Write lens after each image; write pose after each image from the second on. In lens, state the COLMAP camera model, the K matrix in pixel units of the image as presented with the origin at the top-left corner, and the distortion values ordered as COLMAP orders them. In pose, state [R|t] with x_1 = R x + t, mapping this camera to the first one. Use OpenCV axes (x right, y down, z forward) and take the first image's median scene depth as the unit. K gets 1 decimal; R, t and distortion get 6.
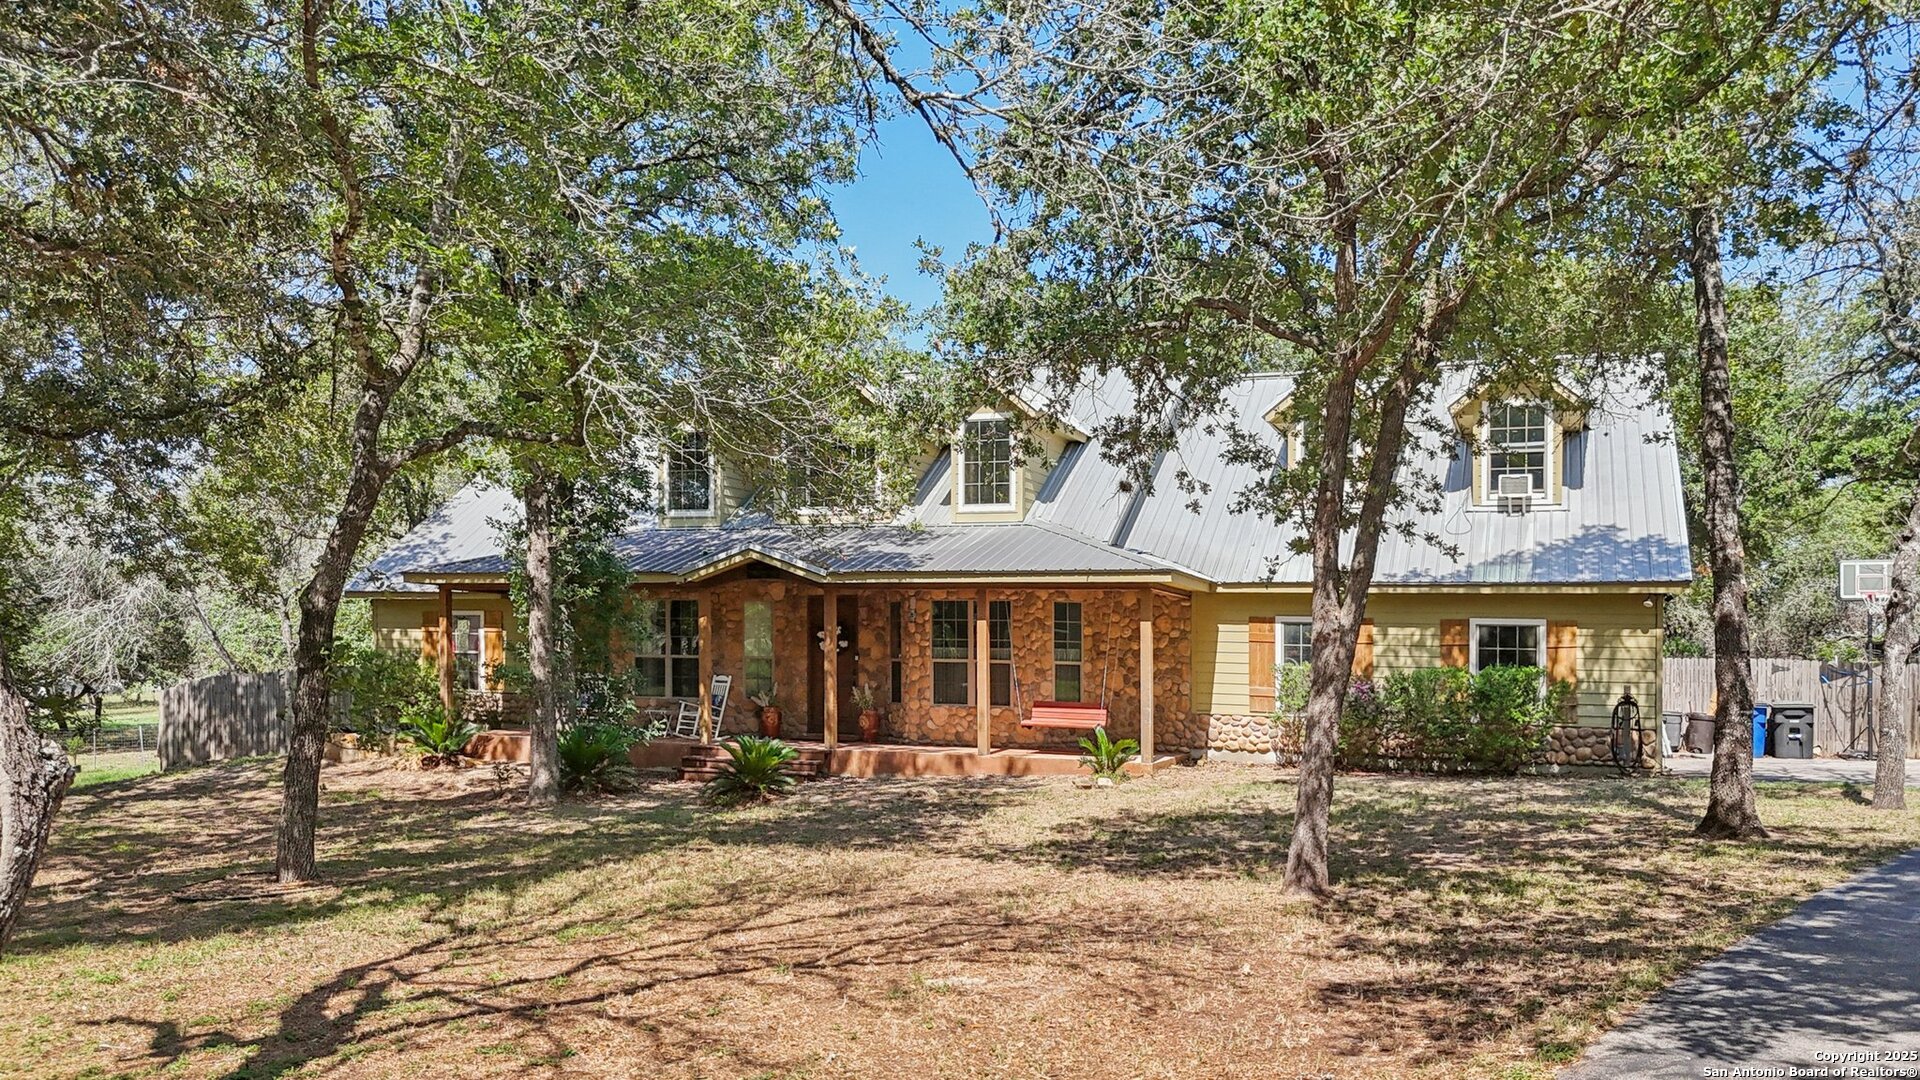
lens RADIAL K [[1492.5, 0, 957.7], [0, 1492.5, 595.6], [0, 0, 1]] dist [0.116135, -0.206335]
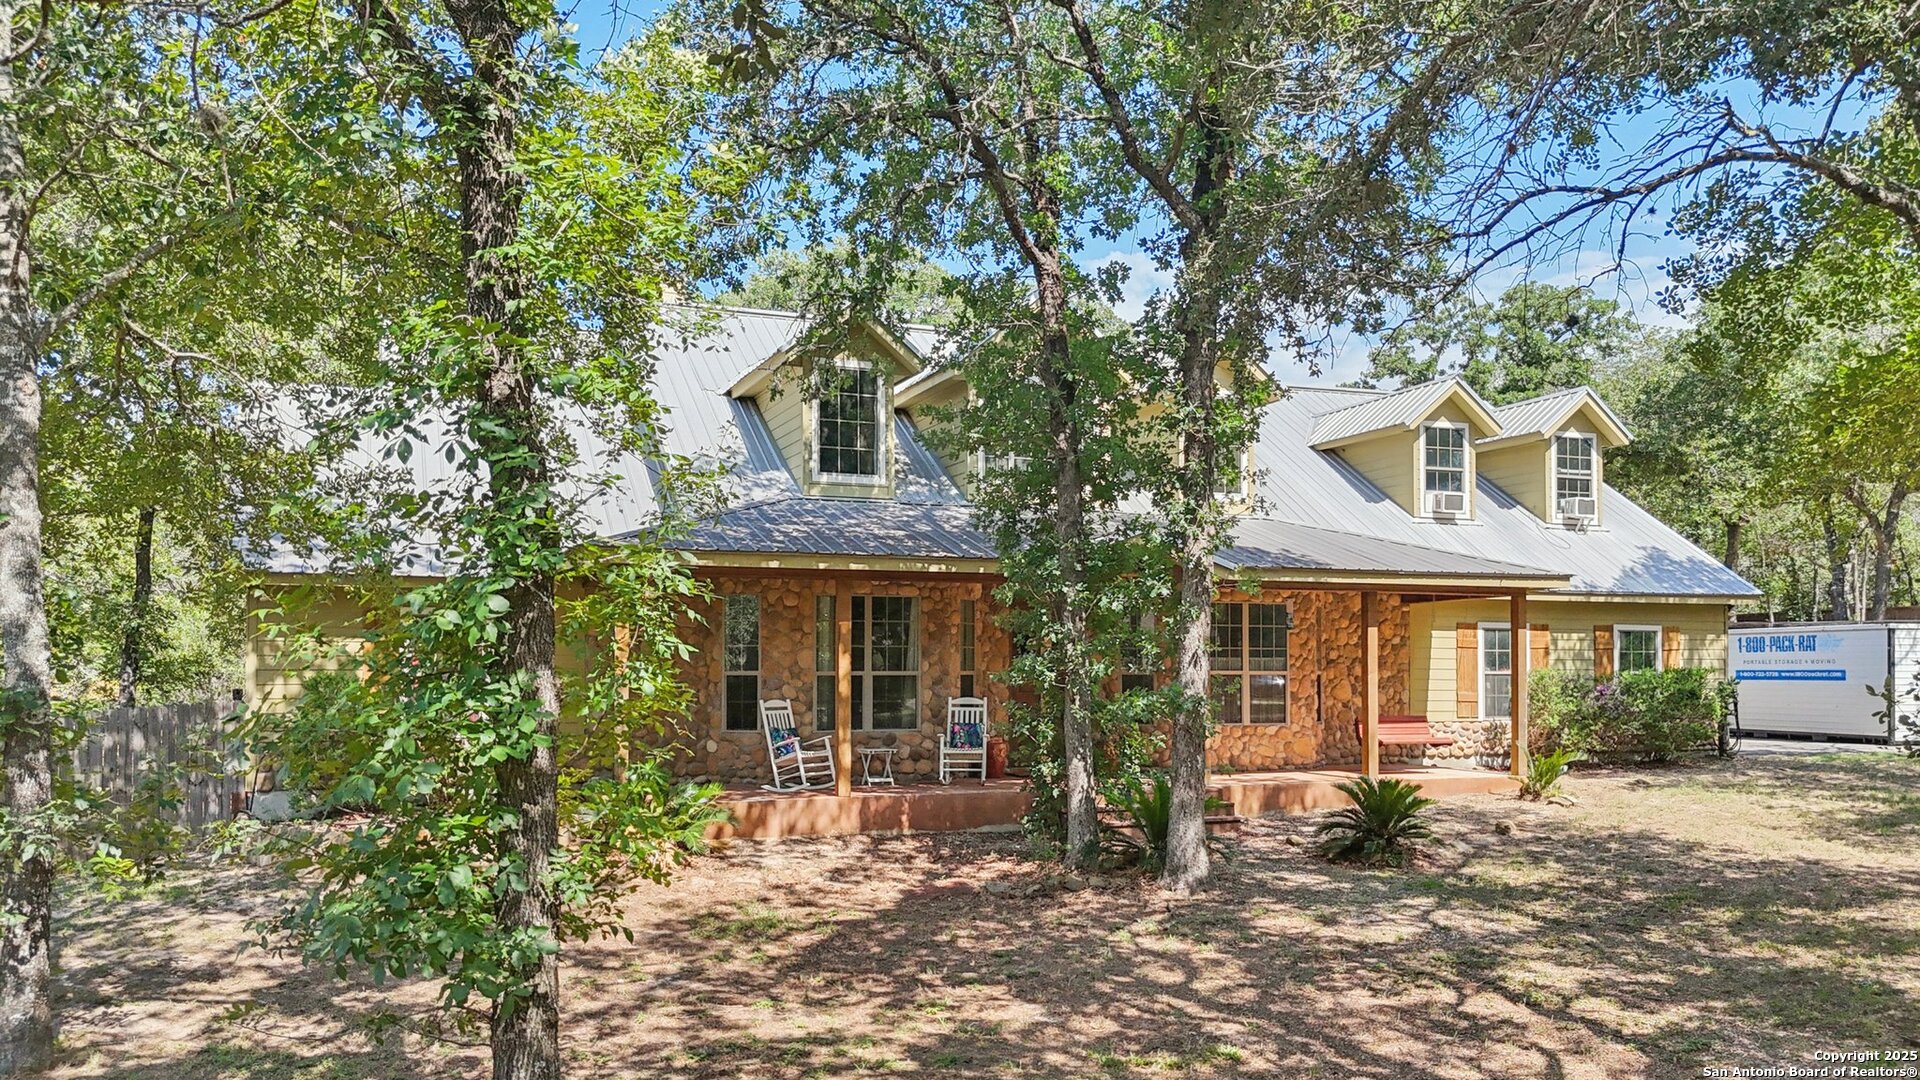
lens RADIAL K [[1492.5, 0, 957.7], [0, 1492.5, 595.6], [0, 0, 1]] dist [0.116135, -0.206335]
pose [[0.722262, 0.014851, 0.691460, -0.747738], [-0.013786, 0.999880, -0.007074, 0.007569], [-0.691482, -0.004423, 0.722380, 0.502629]]
